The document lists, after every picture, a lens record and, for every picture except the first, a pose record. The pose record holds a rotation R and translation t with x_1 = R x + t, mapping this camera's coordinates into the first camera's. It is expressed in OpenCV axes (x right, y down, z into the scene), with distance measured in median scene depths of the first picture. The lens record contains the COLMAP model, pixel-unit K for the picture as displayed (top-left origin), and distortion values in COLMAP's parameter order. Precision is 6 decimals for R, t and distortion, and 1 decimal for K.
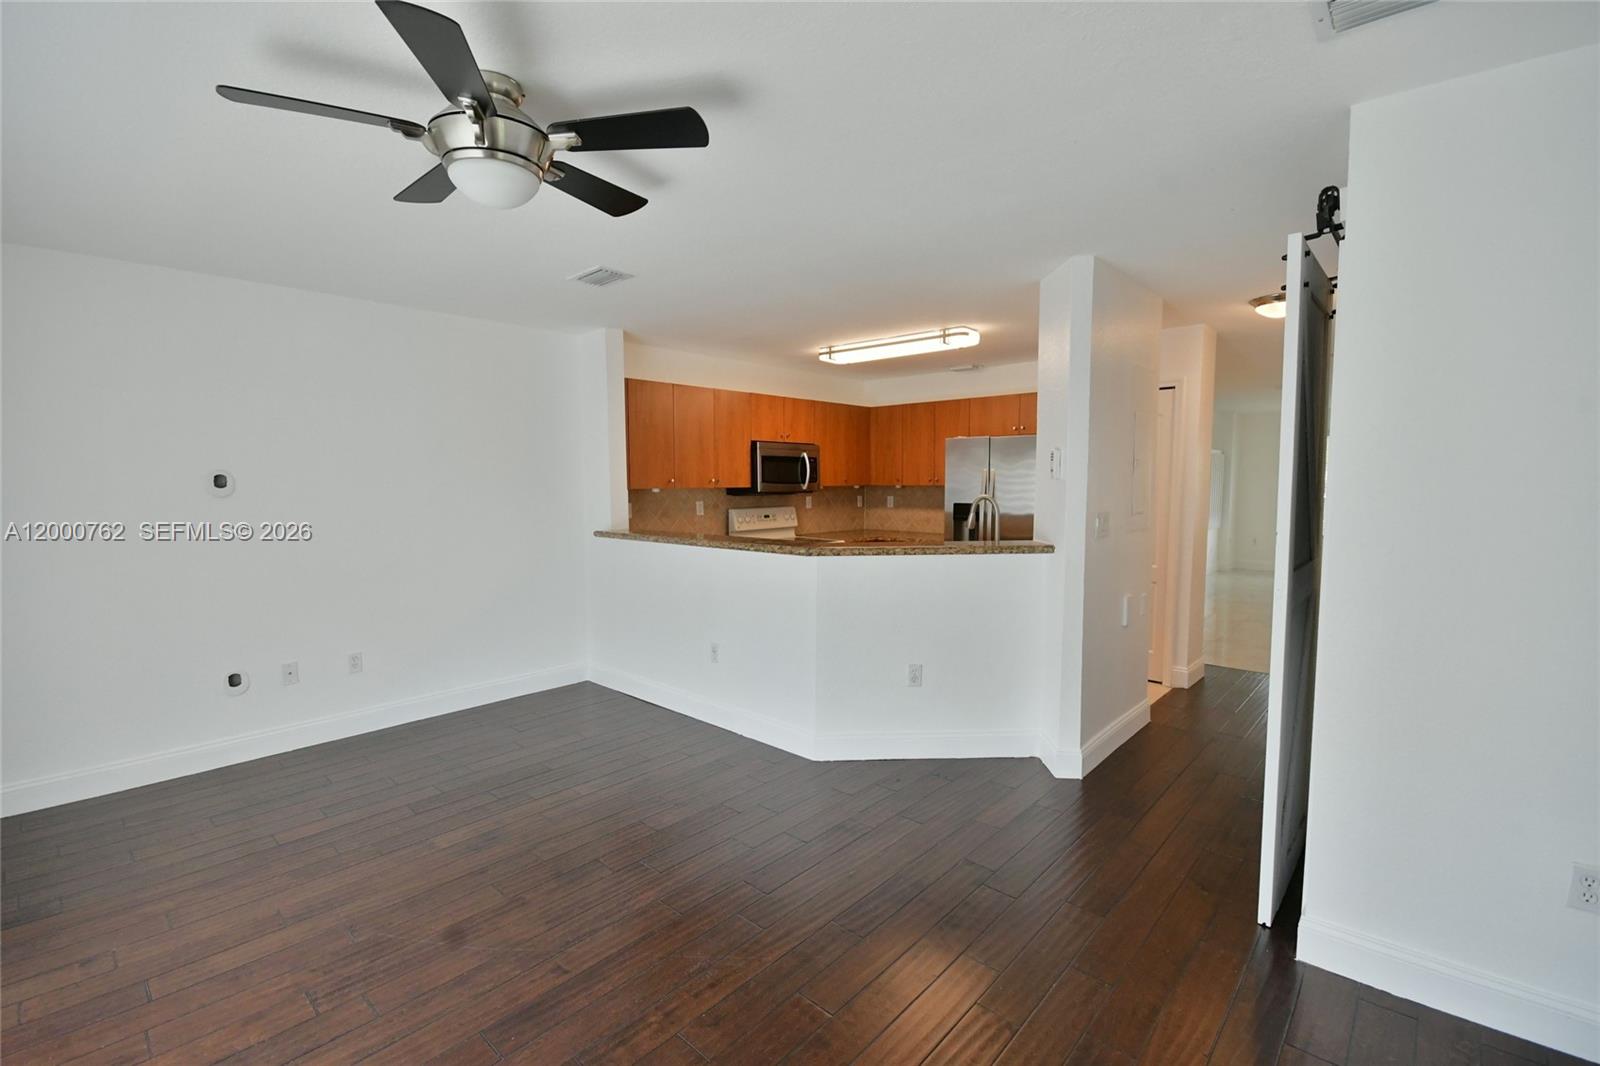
lens RADIAL K [[704.2, 0, 804.6], [0, 704.2, 535.3], [0, 0, 1]] dist [0.001370, -0.004374]
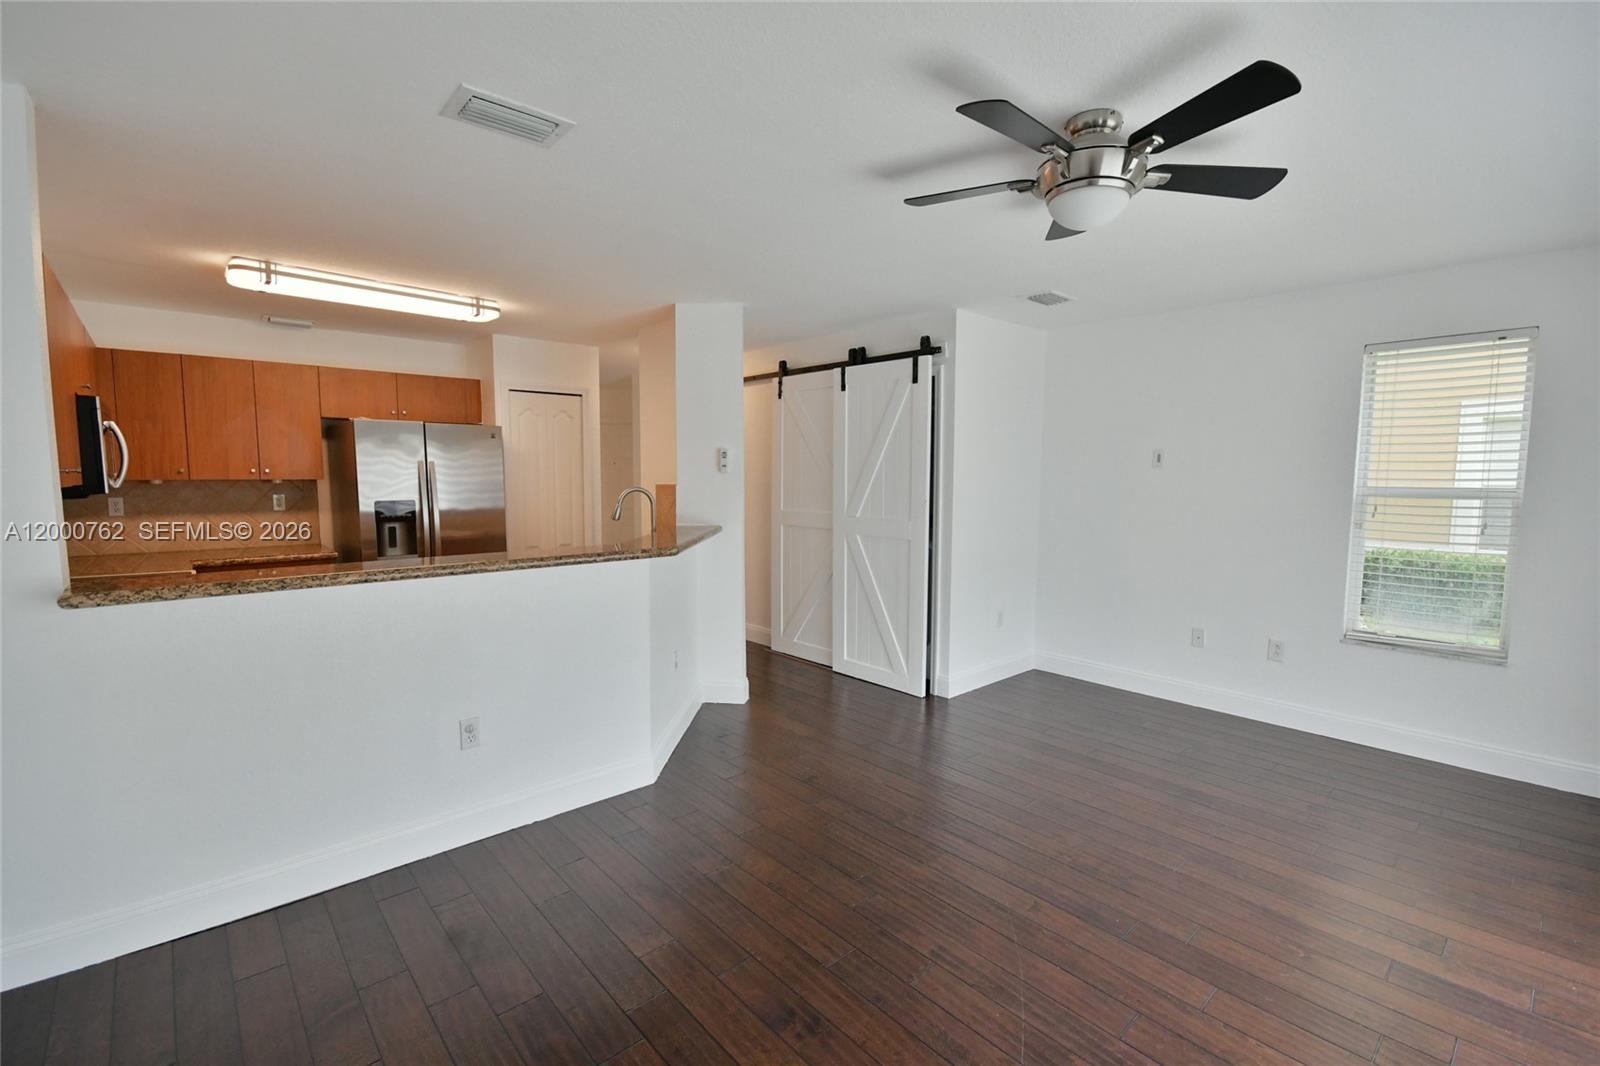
lens RADIAL K [[704.2, 0, 795.8], [0, 704.2, 537.9], [0, 0, 1]] dist [0.001370, -0.004374]
pose [[0.104617, -0.088068, 0.990605, -0.554771], [0.073448, 0.994035, 0.080616, -0.035127], [-0.991797, 0.064324, 0.110462, 0.462546]]
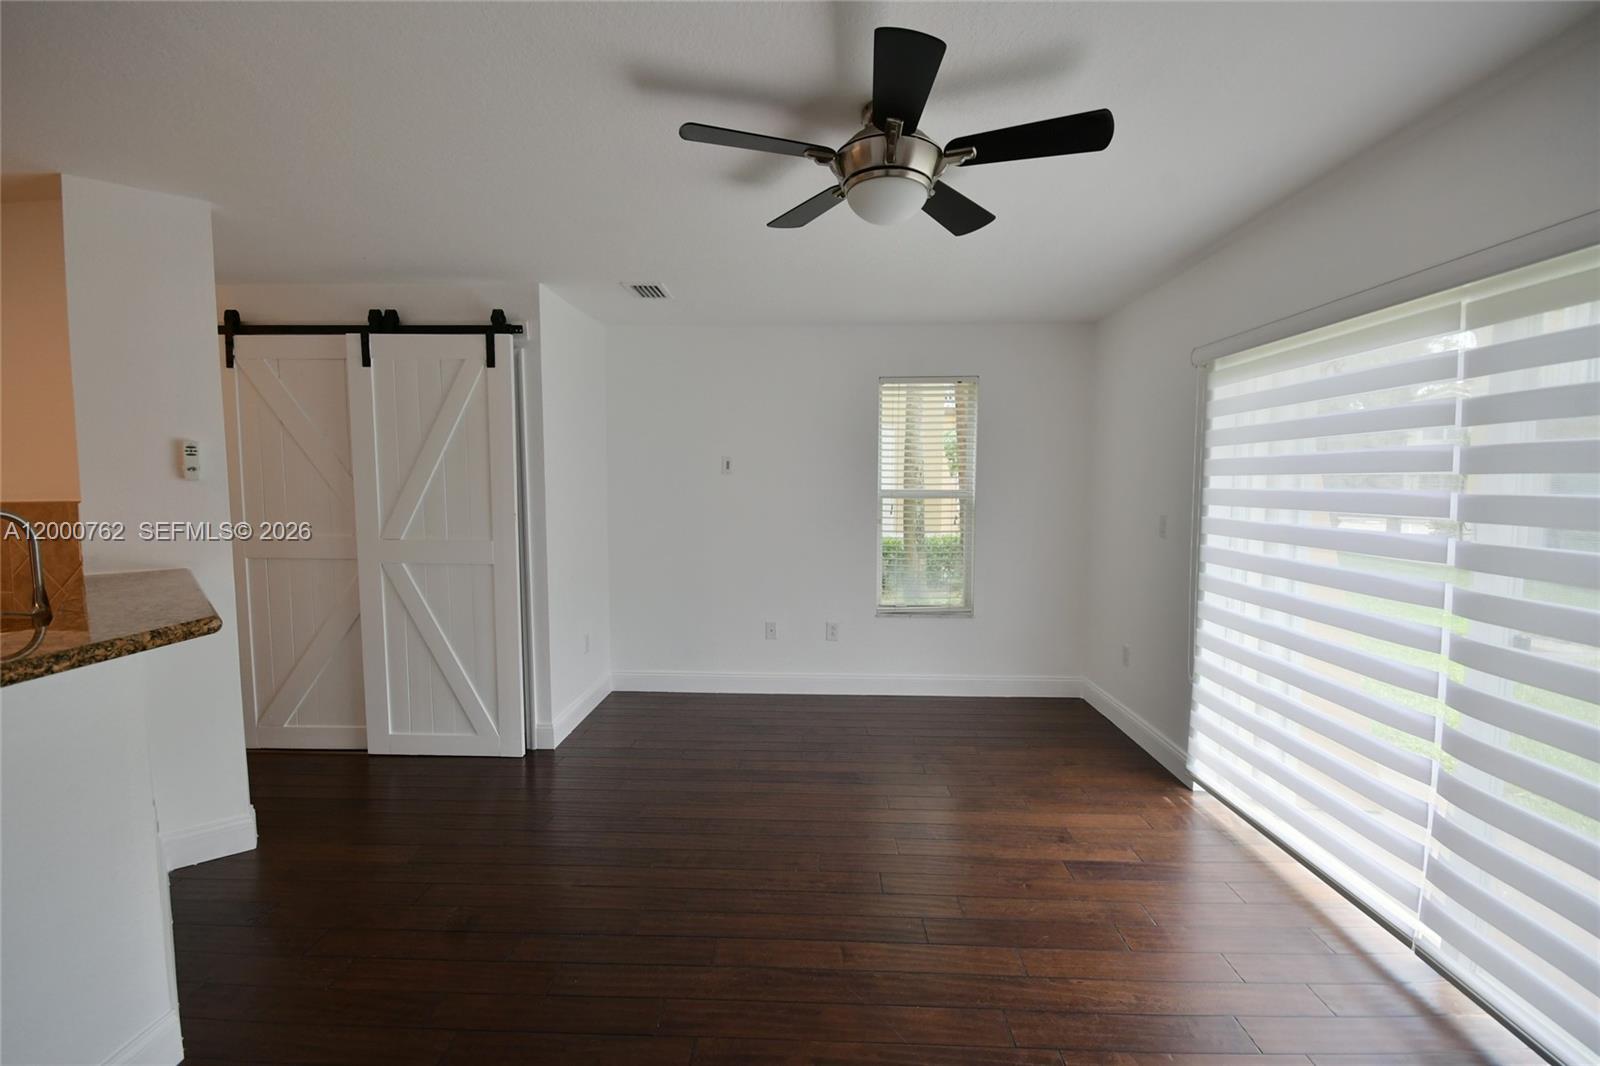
lens RADIAL K [[704.2, 0, 803.6], [0, 704.2, 536.0], [0, 0, 1]] dist [0.001370, -0.004374]
pose [[-0.650043, -0.057585, 0.757713, -0.403673], [0.059493, 0.990207, 0.126293, -0.047986], [-0.757565, 0.127175, -0.640251, 0.619215]]
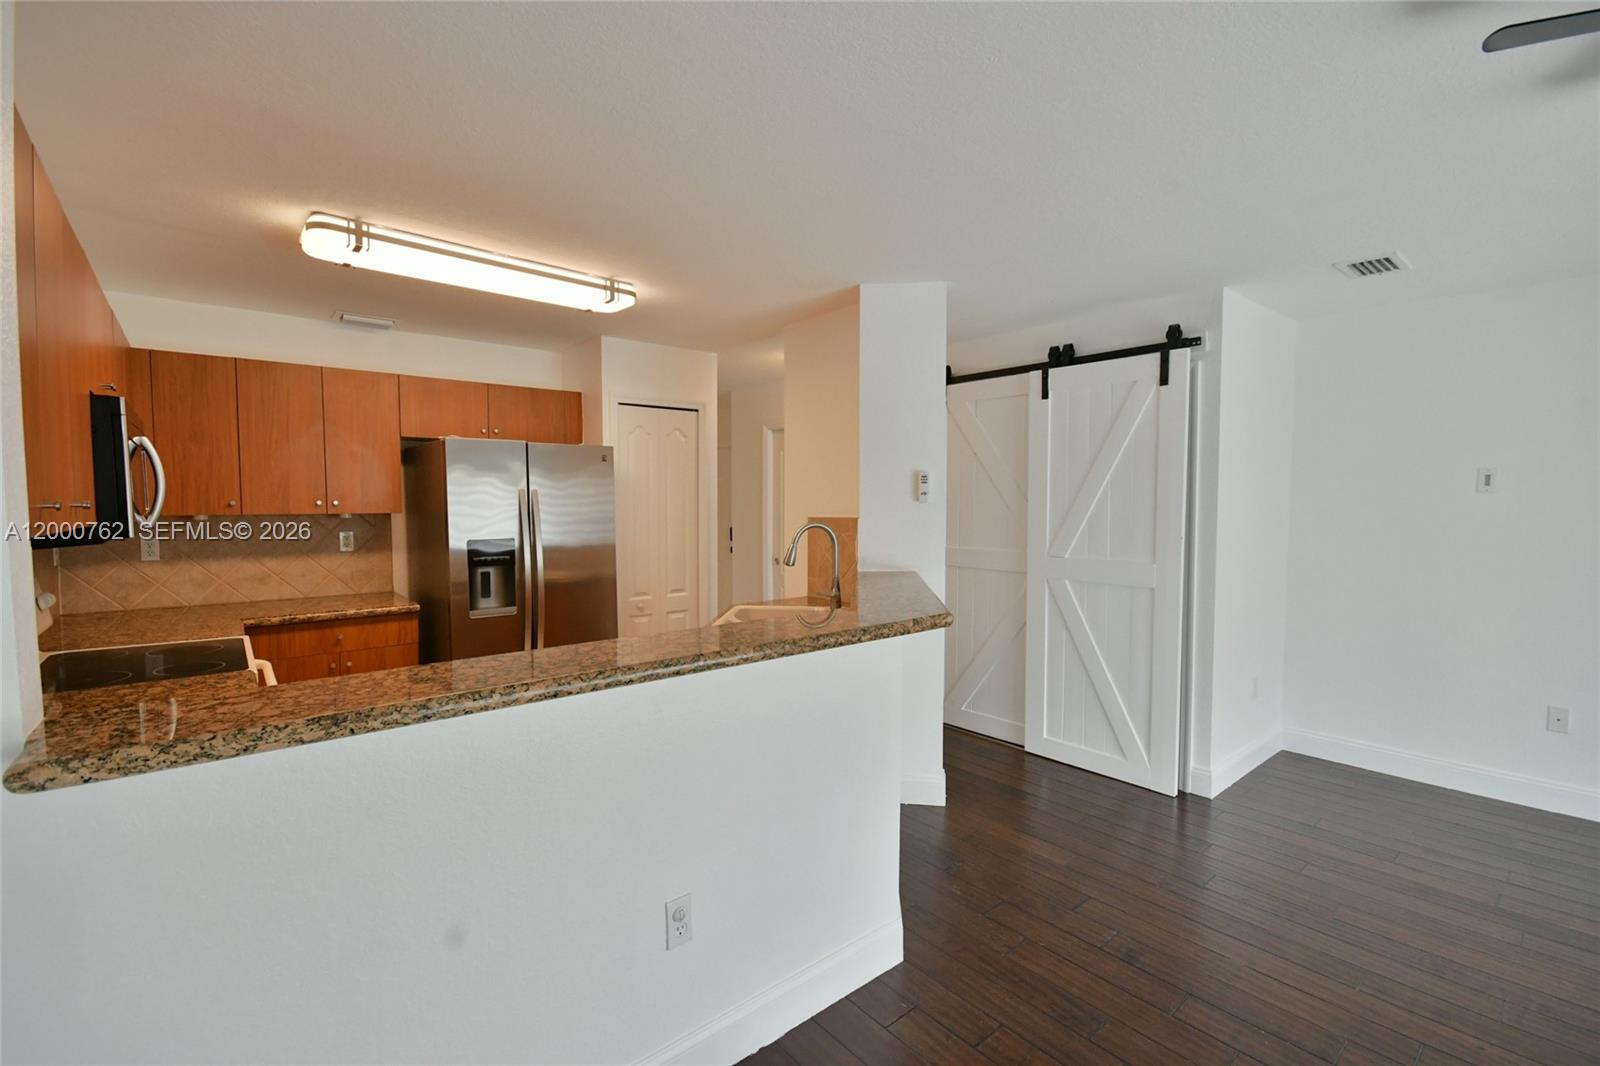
lens RADIAL K [[704.2, 0, 794.6], [0, 704.2, 538.9], [0, 0, 1]] dist [0.001370, -0.004374]
pose [[0.137495, -0.049787, 0.989250, -0.389908], [0.078456, 0.996145, 0.039229, -0.051183], [-0.987390, 0.072219, 0.140871, 0.649105]]
